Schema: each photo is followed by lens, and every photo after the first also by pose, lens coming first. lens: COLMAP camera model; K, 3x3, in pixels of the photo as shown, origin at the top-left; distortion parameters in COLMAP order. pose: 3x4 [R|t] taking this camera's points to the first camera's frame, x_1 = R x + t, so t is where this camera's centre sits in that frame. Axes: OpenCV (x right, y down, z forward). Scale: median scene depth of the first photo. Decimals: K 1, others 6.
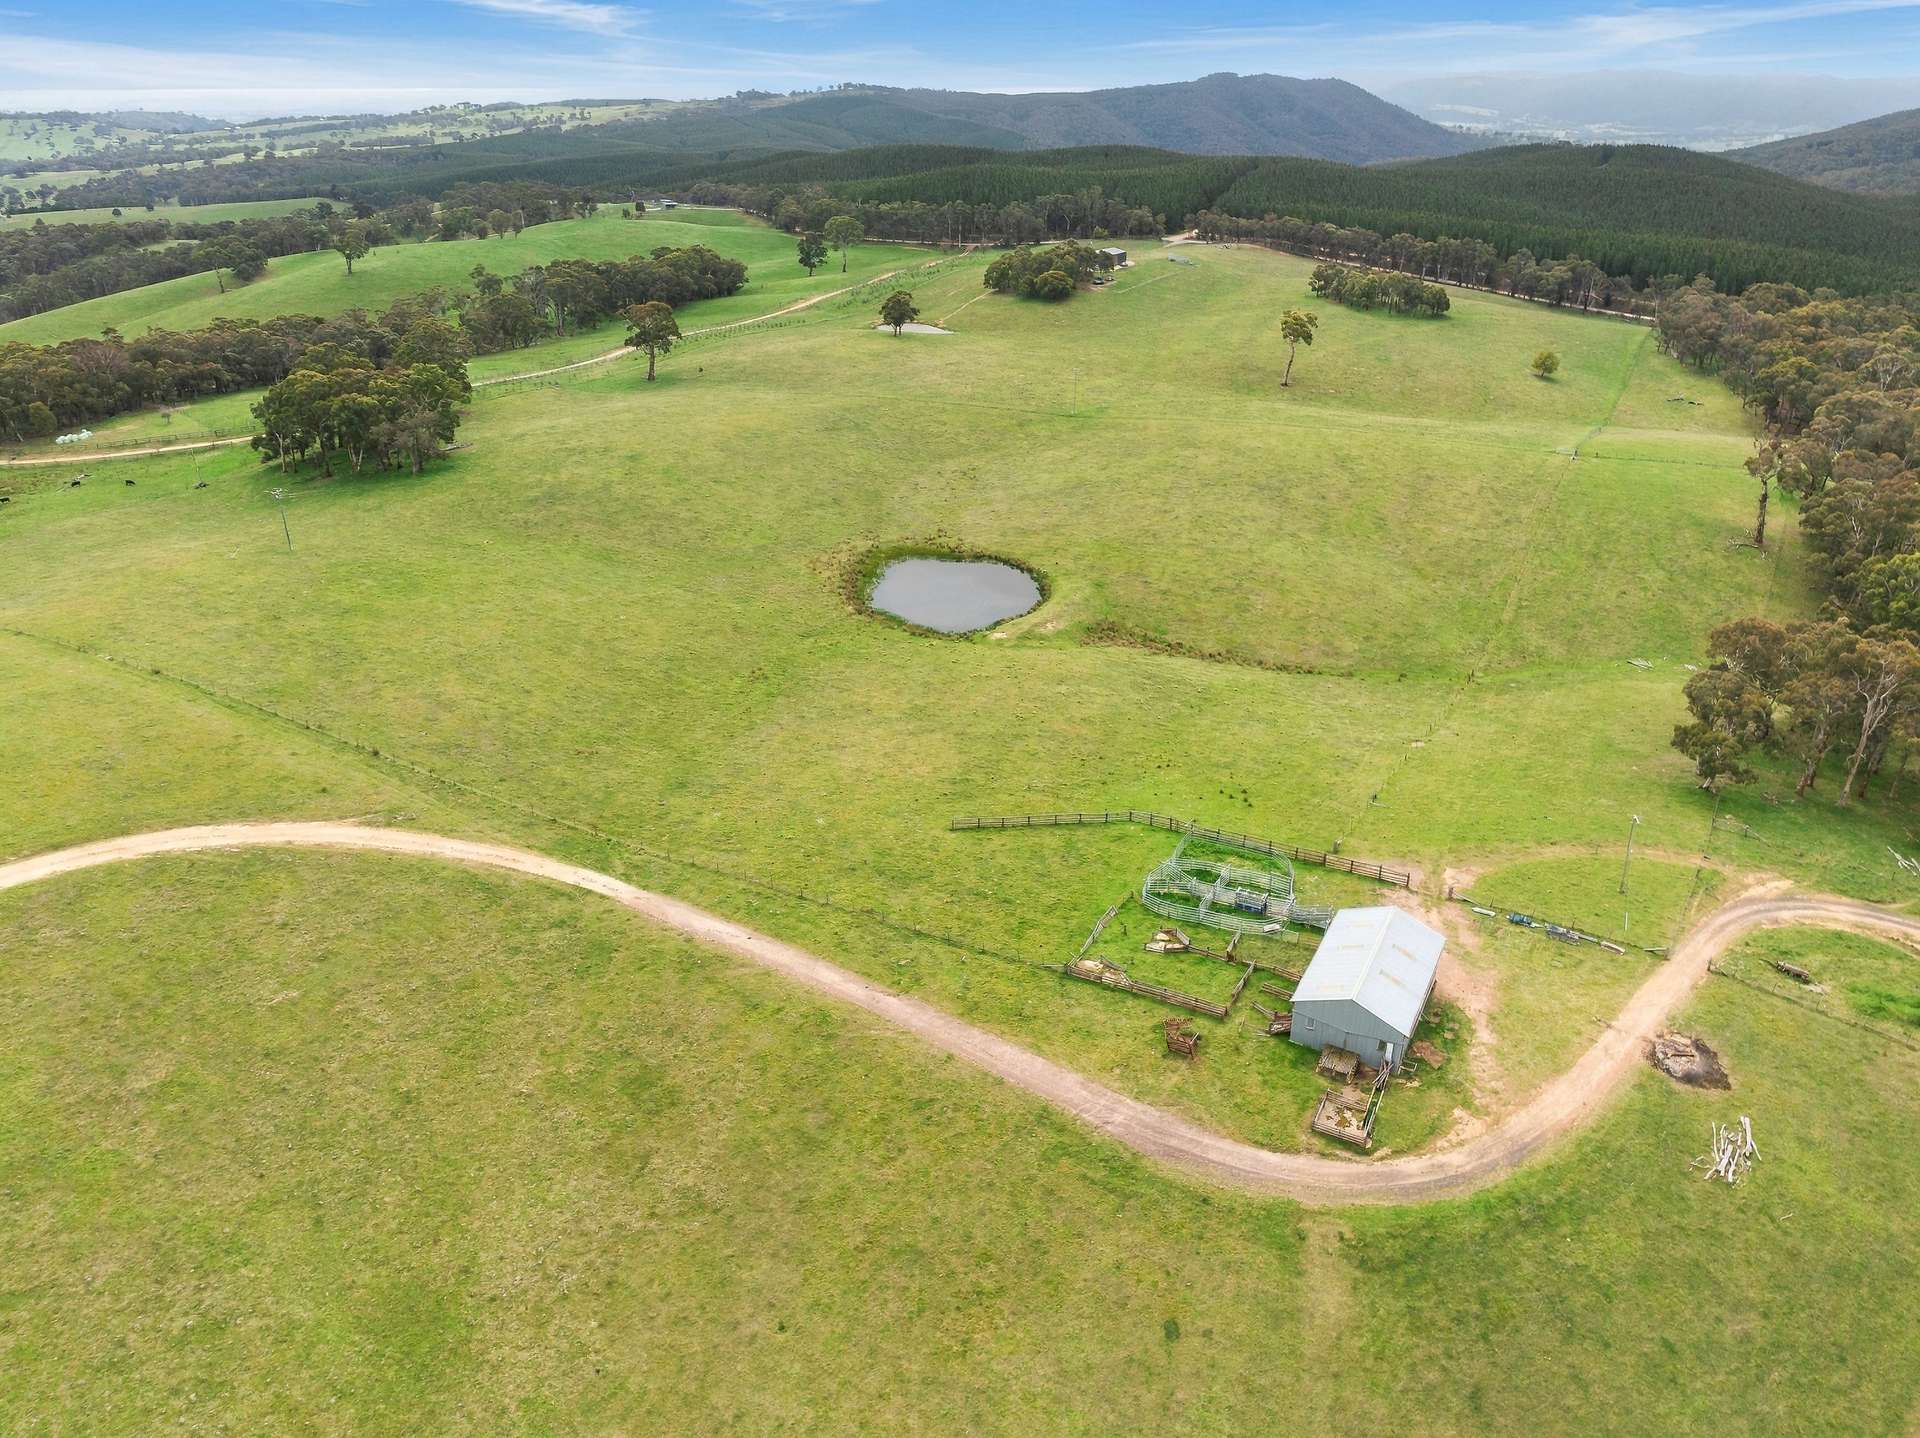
lens RADIAL K [[1341.0, 0, 960.1], [0, 1341.0, 753.2], [0, 0, 1]] dist [-0.074852, 0.051640]
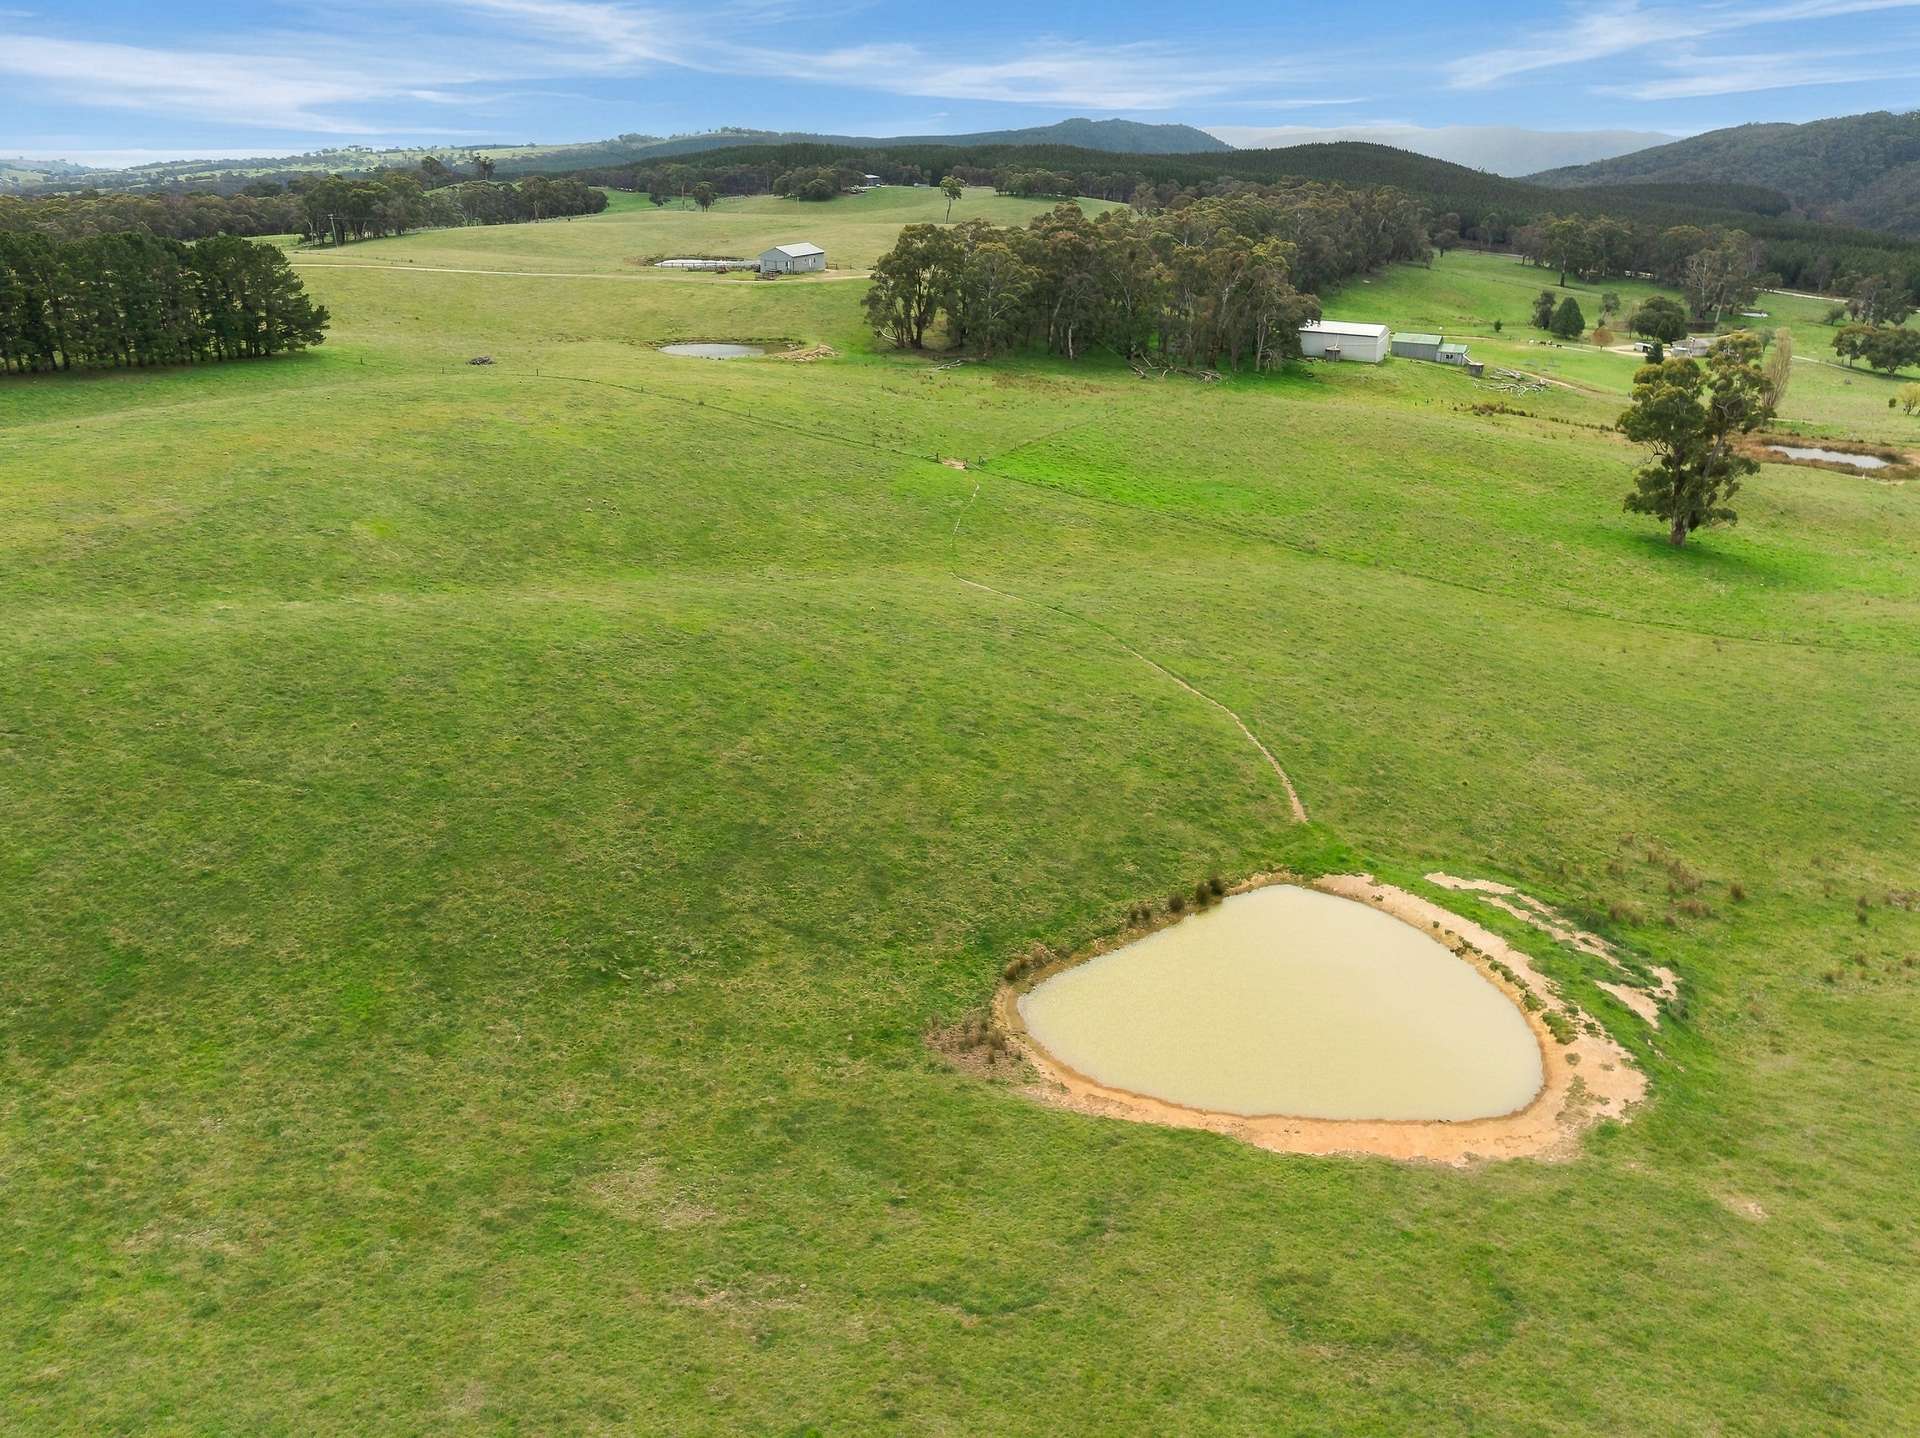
lens RADIAL K [[1353.5, 0, 960.0], [0, 1353.5, 719.0], [0, 0, 1]] dist [-0.050738, 0.024398]
pose [[0.997104, -0.029883, 0.069929, 0.073710], [0.034328, 0.997407, -0.063252, 0.227502], [-0.067858, 0.065469, 0.995545, -0.305165]]
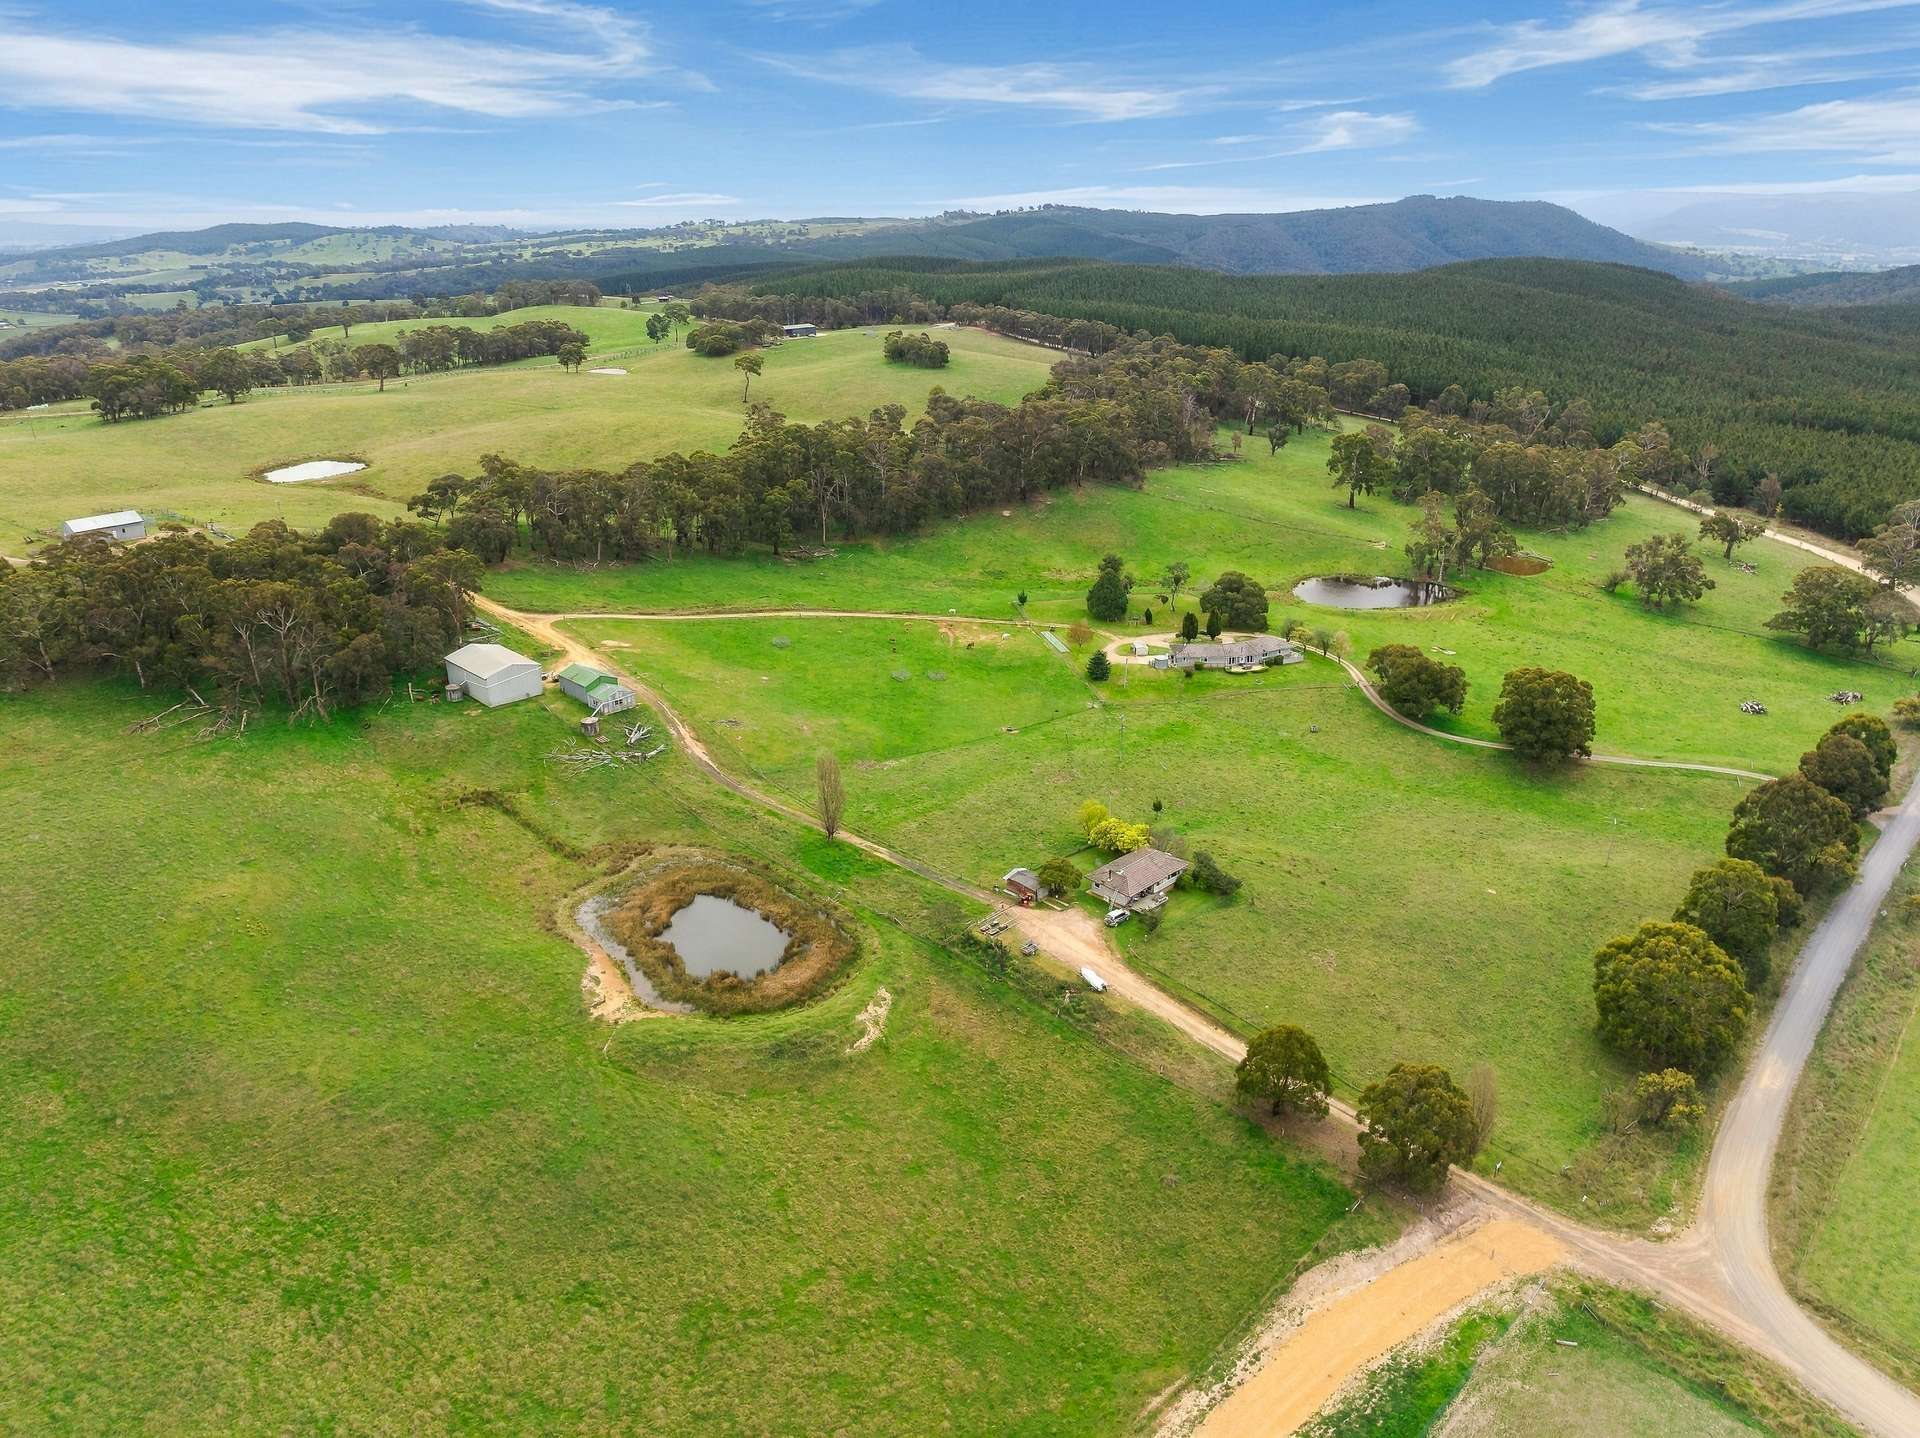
lens RADIAL K [[1353.5, 0, 960.0], [0, 1353.5, 719.0], [0, 0, 1]] dist [-0.050738, 0.024398]
pose [[0.979233, 0.070947, -0.189921, 0.447530], [-0.090294, 0.991352, -0.095222, 0.116064], [0.181523, 0.110393, 0.977171, -0.235995]]
